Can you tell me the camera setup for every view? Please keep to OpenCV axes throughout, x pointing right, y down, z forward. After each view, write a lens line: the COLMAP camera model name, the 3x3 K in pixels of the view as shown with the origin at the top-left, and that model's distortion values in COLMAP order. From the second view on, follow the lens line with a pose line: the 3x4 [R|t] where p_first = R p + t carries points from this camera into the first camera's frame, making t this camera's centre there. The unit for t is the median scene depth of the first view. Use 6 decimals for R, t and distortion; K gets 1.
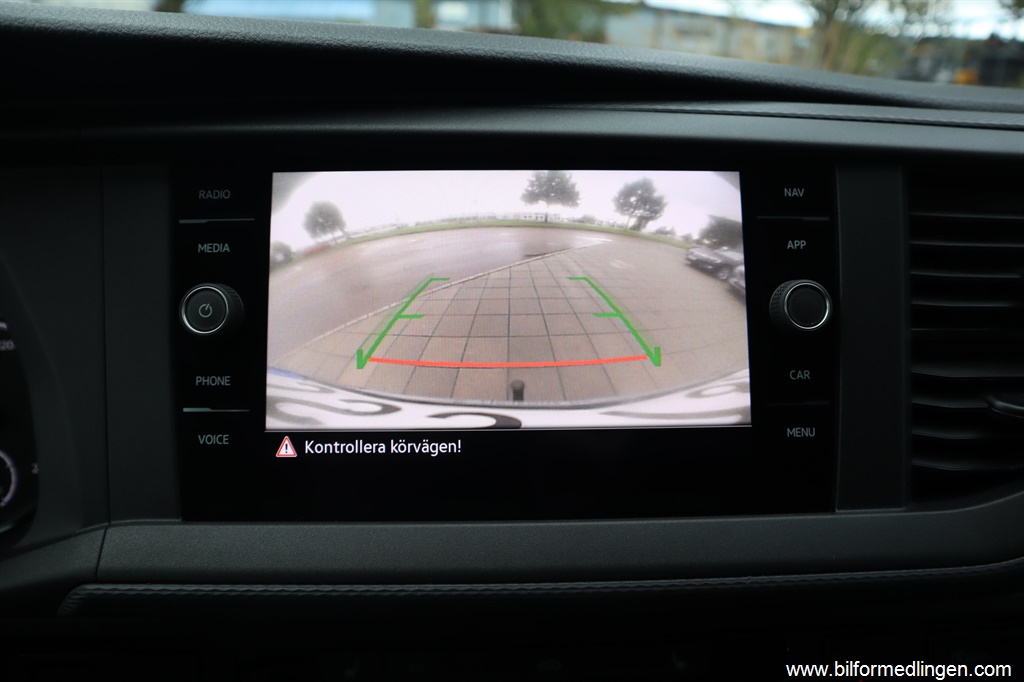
lens RADIAL K [[705.3, 0, 509.6], [0, 705.3, 341.5], [0, 0, 1]] dist [-0.123832, 0.074901]
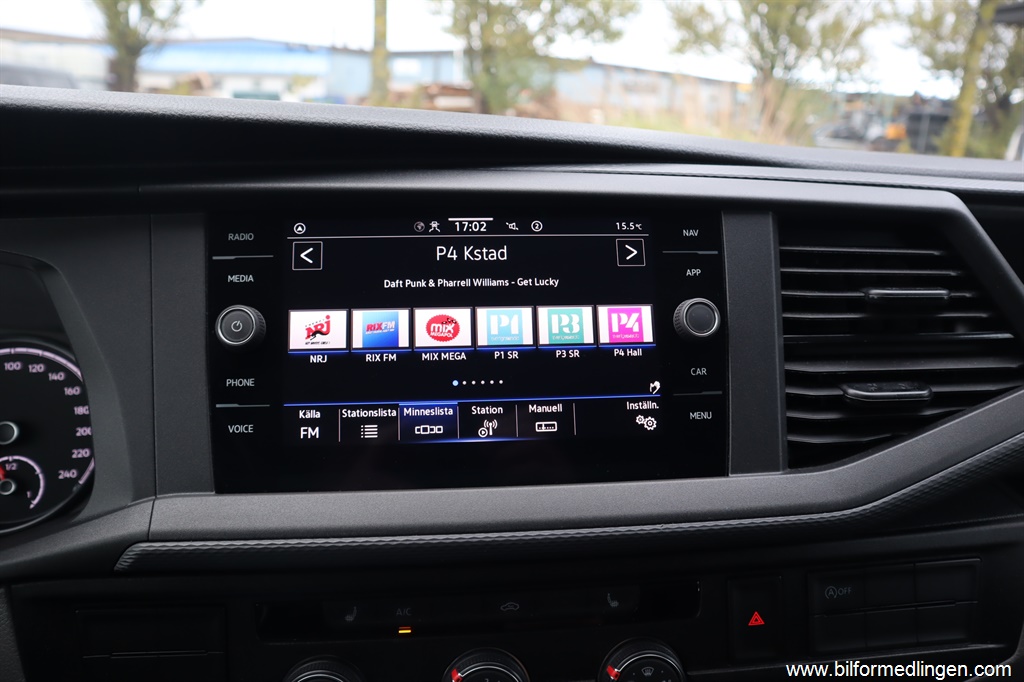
lens RADIAL K [[705.3, 0, 509.6], [0, 705.3, 341.5], [0, 0, 1]] dist [-0.123832, 0.074901]
pose [[0.997934, -0.013047, 0.062903, -0.016463], [0.017414, 0.997438, -0.069378, 0.077193], [-0.061837, 0.070330, 0.995605, -0.291658]]
